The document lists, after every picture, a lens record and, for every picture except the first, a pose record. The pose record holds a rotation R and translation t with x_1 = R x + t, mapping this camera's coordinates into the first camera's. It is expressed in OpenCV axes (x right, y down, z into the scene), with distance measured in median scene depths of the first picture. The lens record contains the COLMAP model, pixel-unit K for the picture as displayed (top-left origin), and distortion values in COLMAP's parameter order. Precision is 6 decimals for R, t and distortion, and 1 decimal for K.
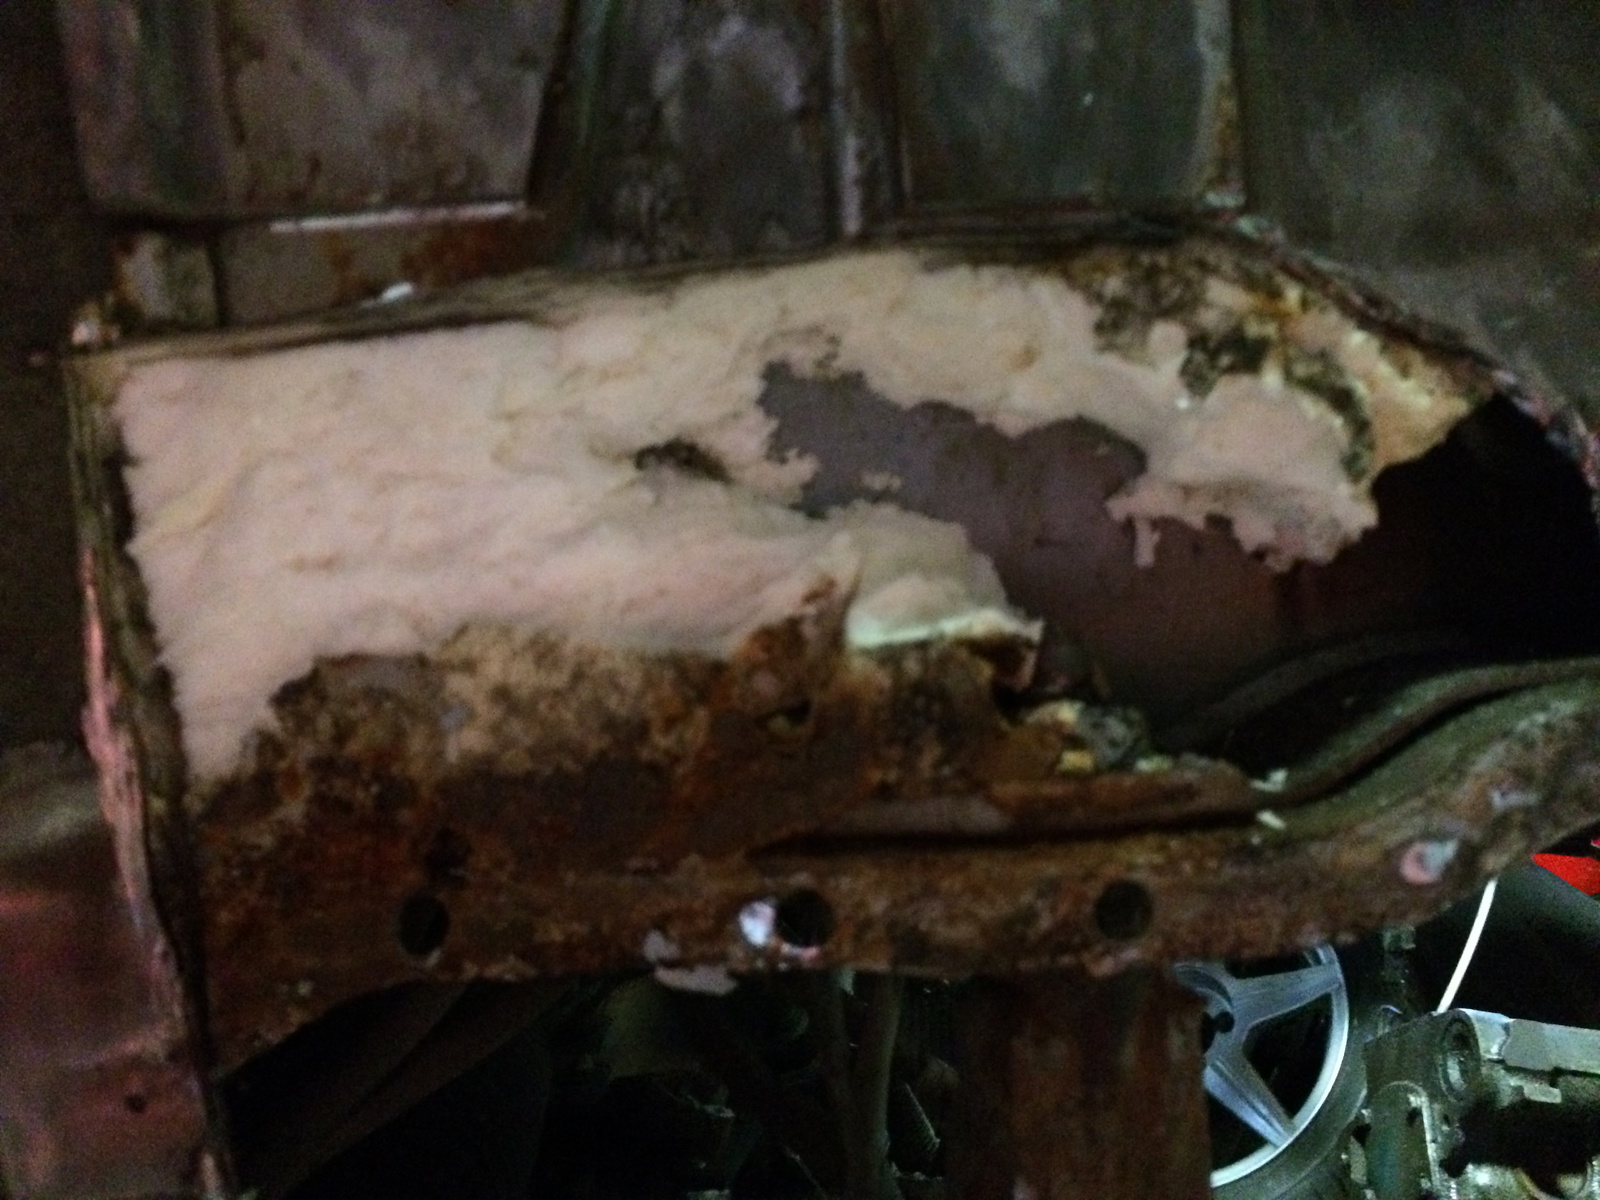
lens RADIAL K [[1412.4, 0, 800.9], [0, 1412.4, 580.7], [0, 0, 1]] dist [0.084758, -0.155910]
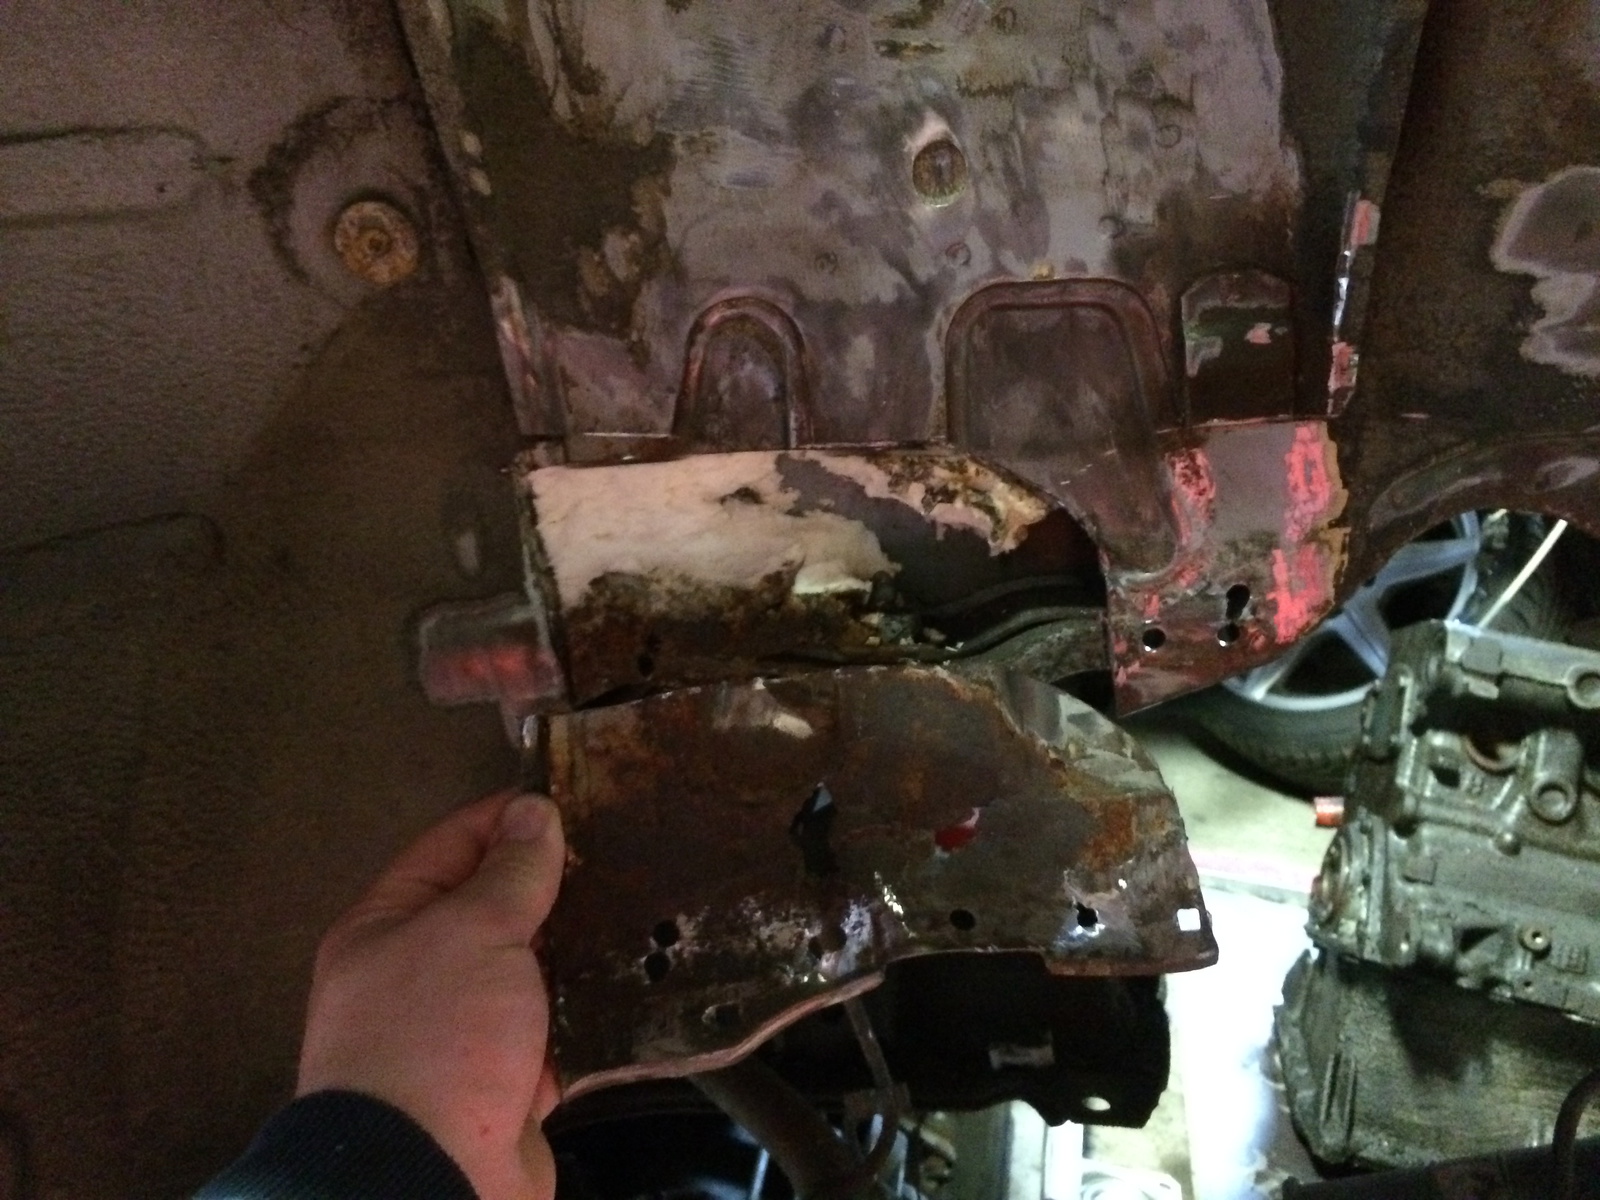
lens RADIAL K [[1517.8, 0, 800.0], [0, 1517.8, 600.0], [0, 0, 1]] dist [0.000246, 0.001804]
pose [[0.978785, 0.083938, -0.186909, 0.568377], [-0.006987, 0.925377, 0.378984, -0.999215], [0.204773, -0.369638, 0.906331, -1.560762]]
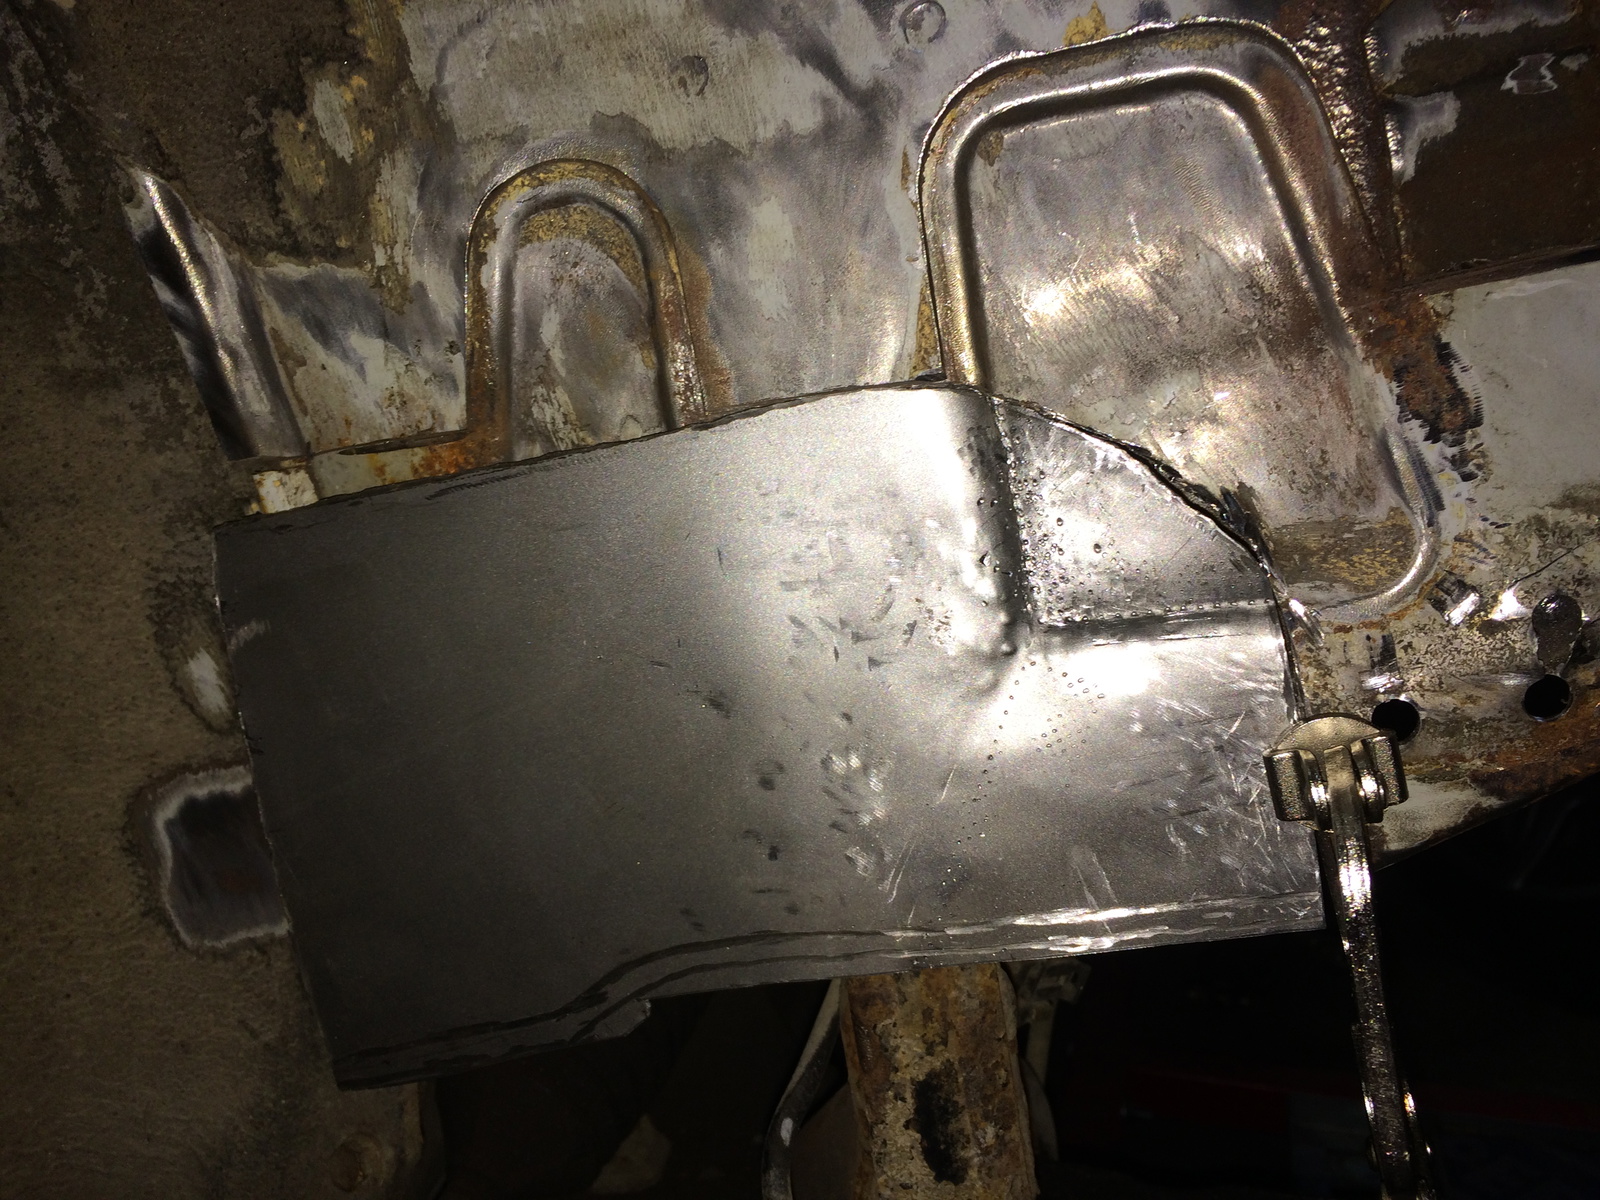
lens RADIAL K [[1412.4, 0, 800.9], [0, 1412.4, 580.7], [0, 0, 1]] dist [0.084758, -0.155910]
pose [[0.951550, -0.042985, -0.304476, 0.570419], [0.107972, 0.973839, 0.199950, -0.354784], [0.287916, -0.223138, 0.931297, -0.345159]]
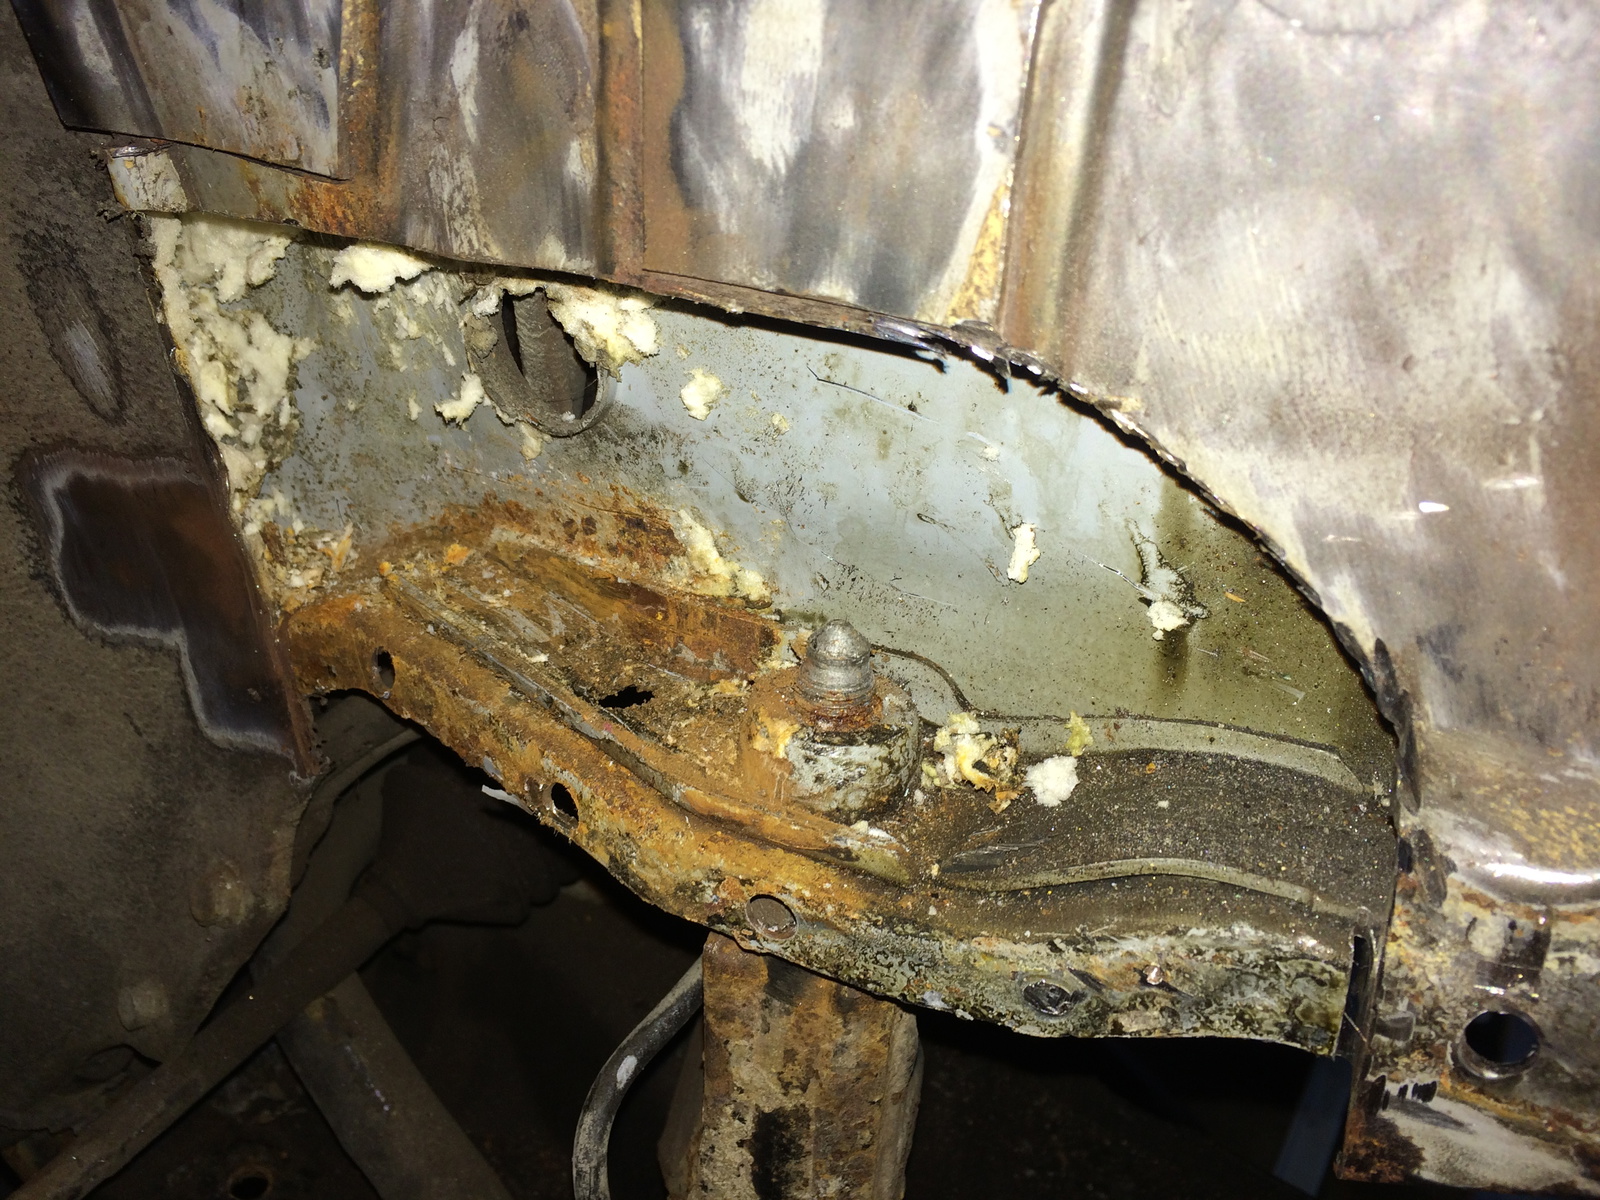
lens RADIAL K [[1412.4, 0, 800.9], [0, 1412.4, 580.7], [0, 0, 1]] dist [0.084758, -0.155910]
pose [[0.843523, 0.336077, -0.418953, 0.596404], [-0.089227, 0.856884, 0.507728, -0.545425], [0.529630, -0.390898, 0.752789, 0.245139]]
